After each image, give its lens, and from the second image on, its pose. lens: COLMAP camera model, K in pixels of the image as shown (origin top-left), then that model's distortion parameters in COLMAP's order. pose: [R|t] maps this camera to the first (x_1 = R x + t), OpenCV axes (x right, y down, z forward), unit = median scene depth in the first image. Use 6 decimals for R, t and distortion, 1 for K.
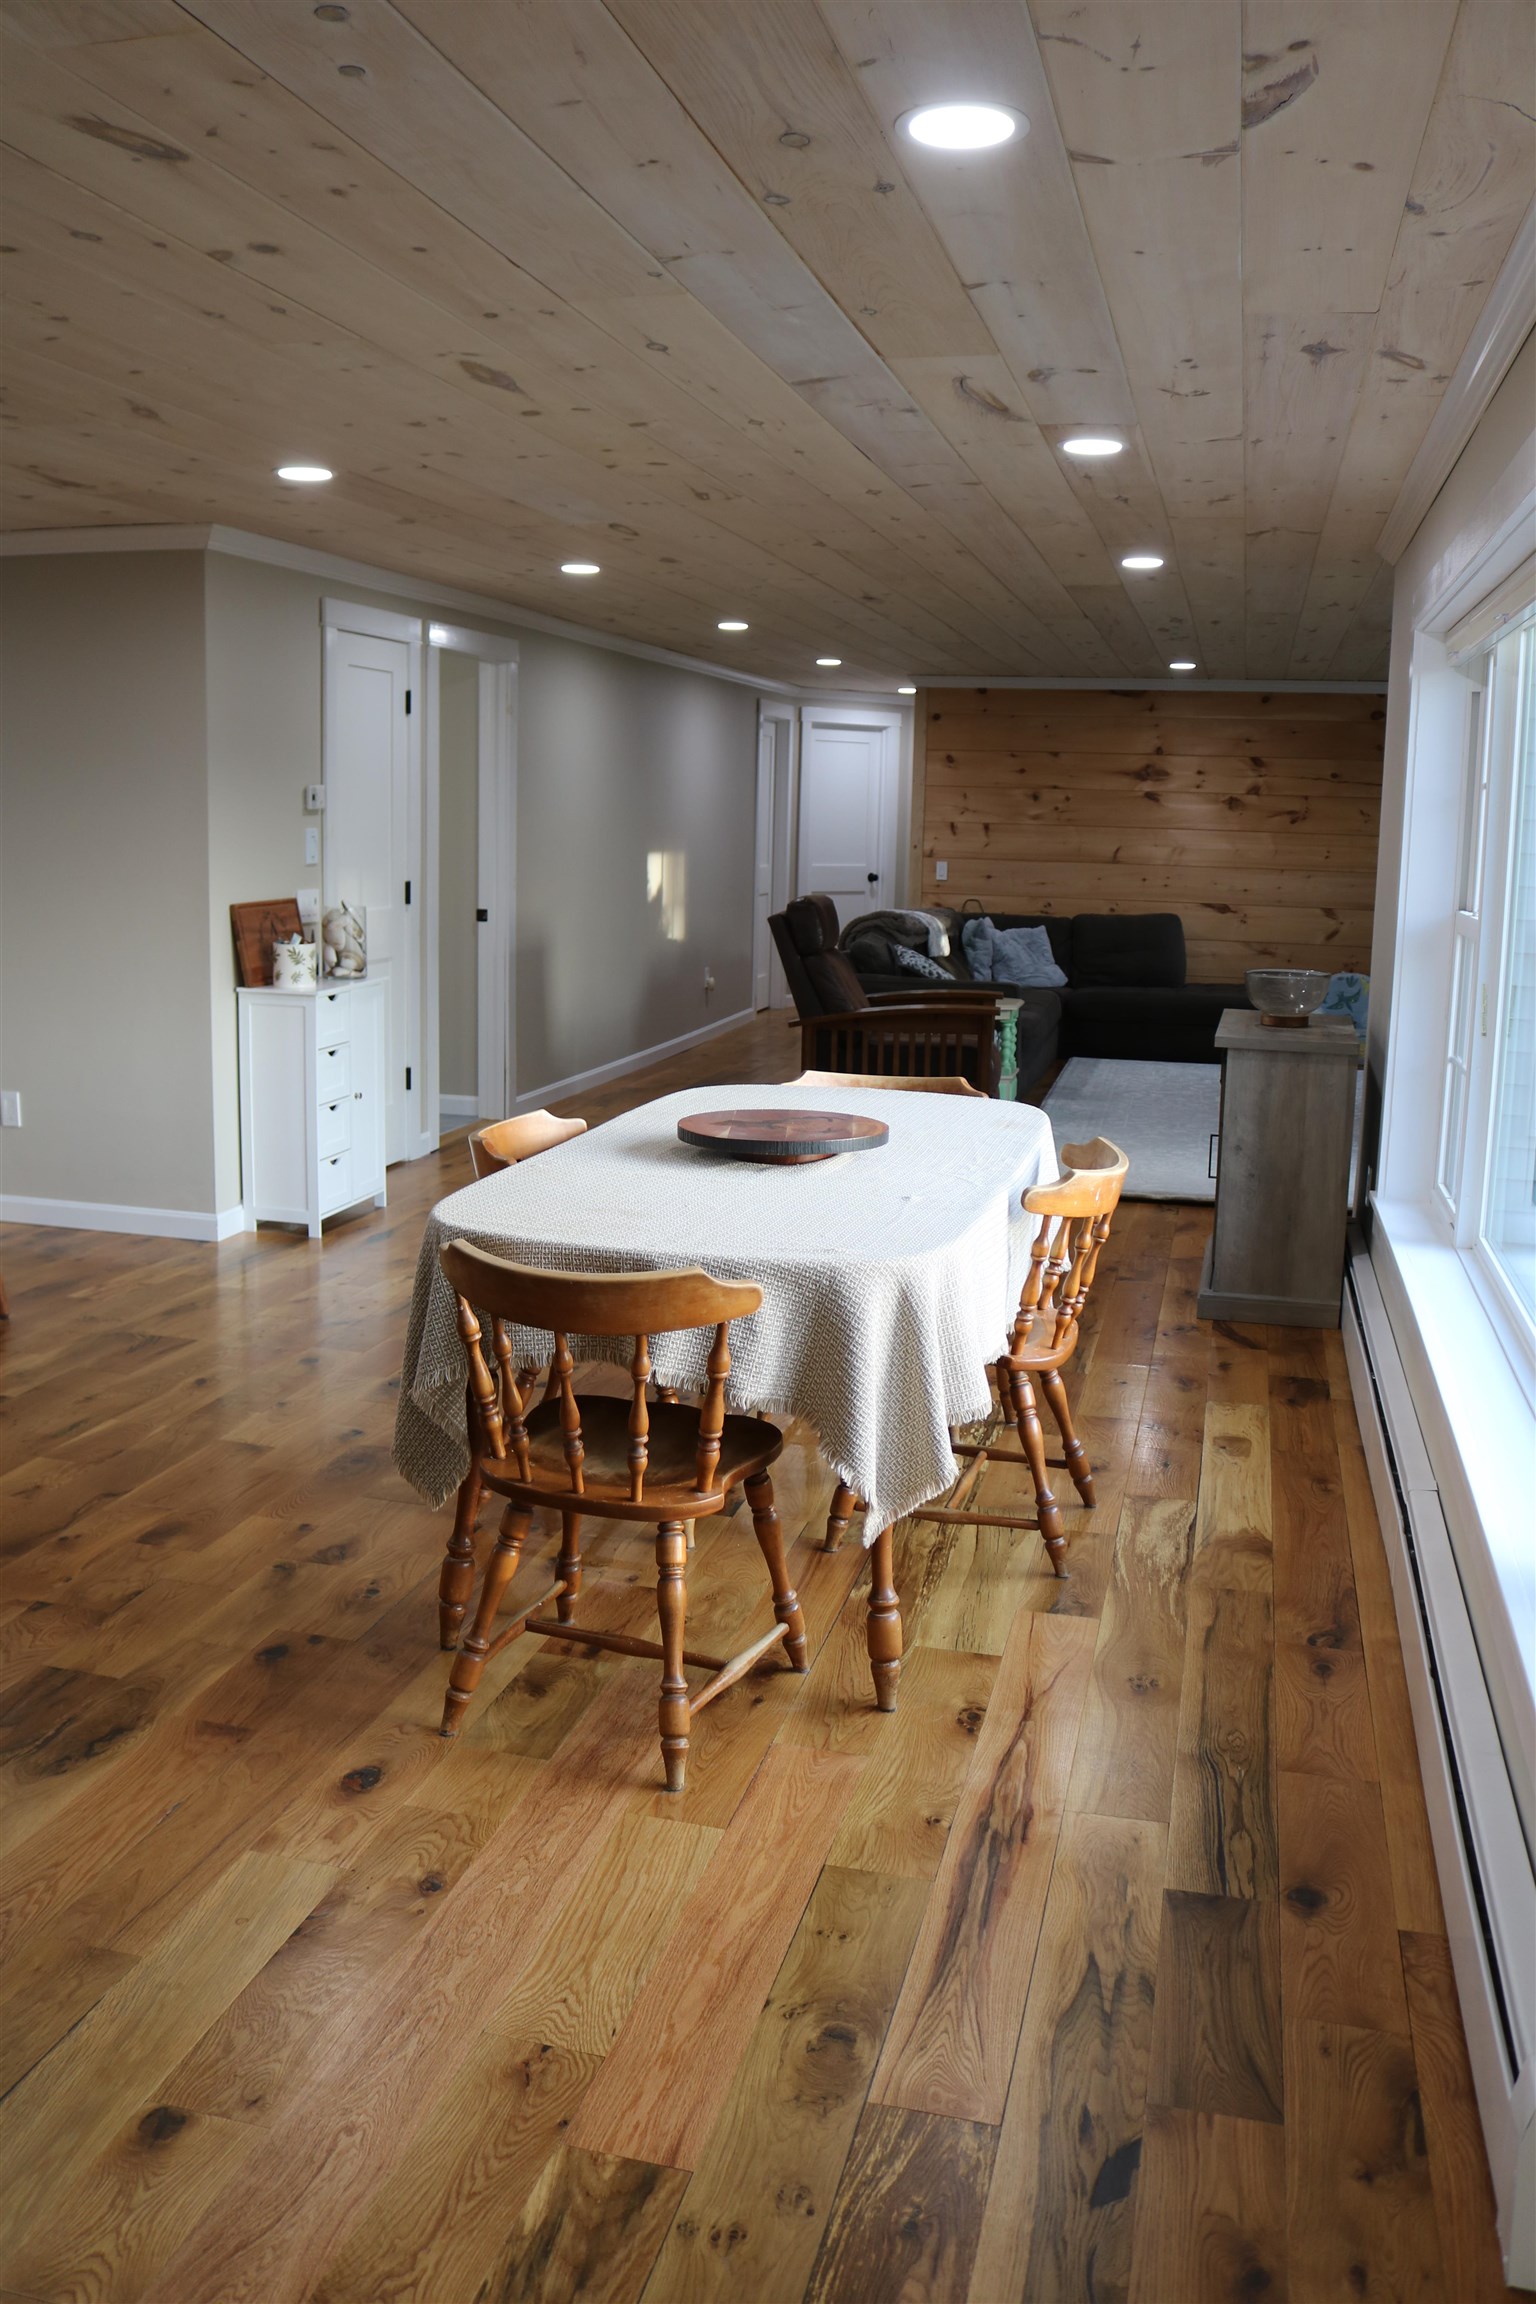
lens RADIAL K [[1922.8, 0, 650.6], [0, 1922.8, 1099.0], [0, 0, 1]] dist [-0.149735, 0.111252]
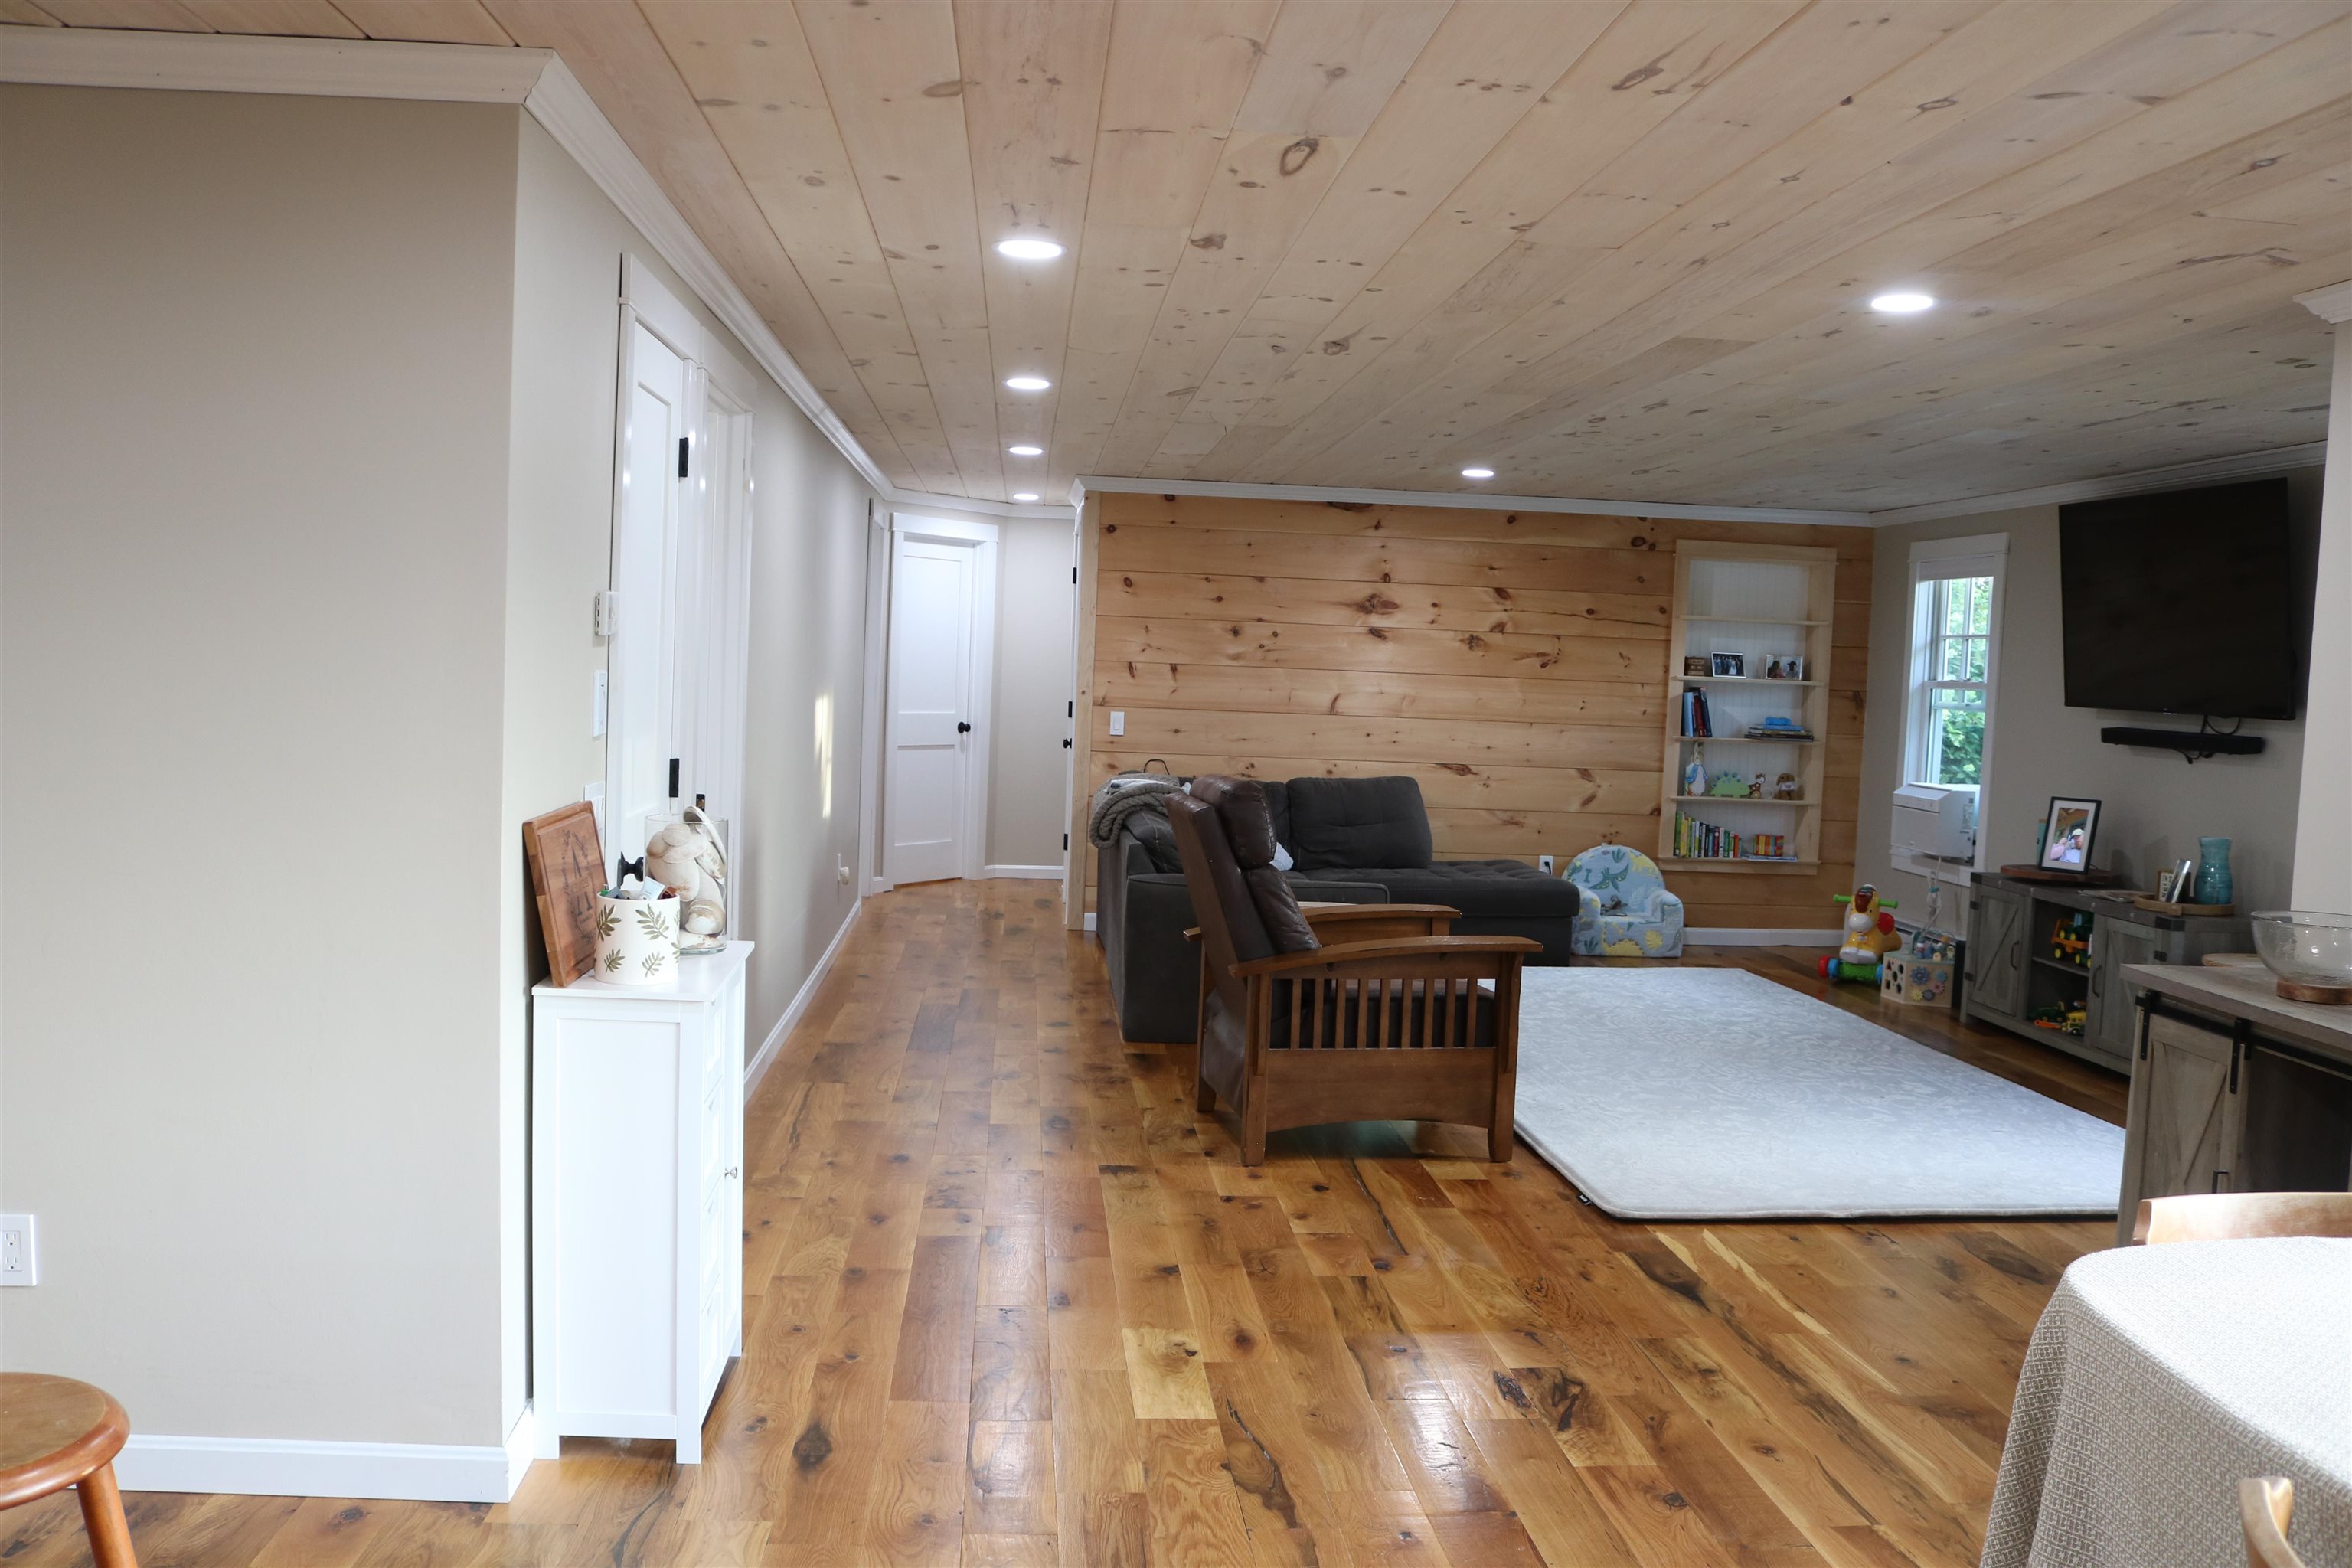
lens RADIAL K [[1962.9, 0, 1111.5], [0, 1962.9, 775.3], [0, 0, 1]] dist [-0.149735, 0.111252]
pose [[0.935153, -0.004071, 0.354221, -0.142712], [0.032454, 0.996713, -0.074223, -0.039897], [-0.352755, 0.080905, 0.932212, 0.261963]]
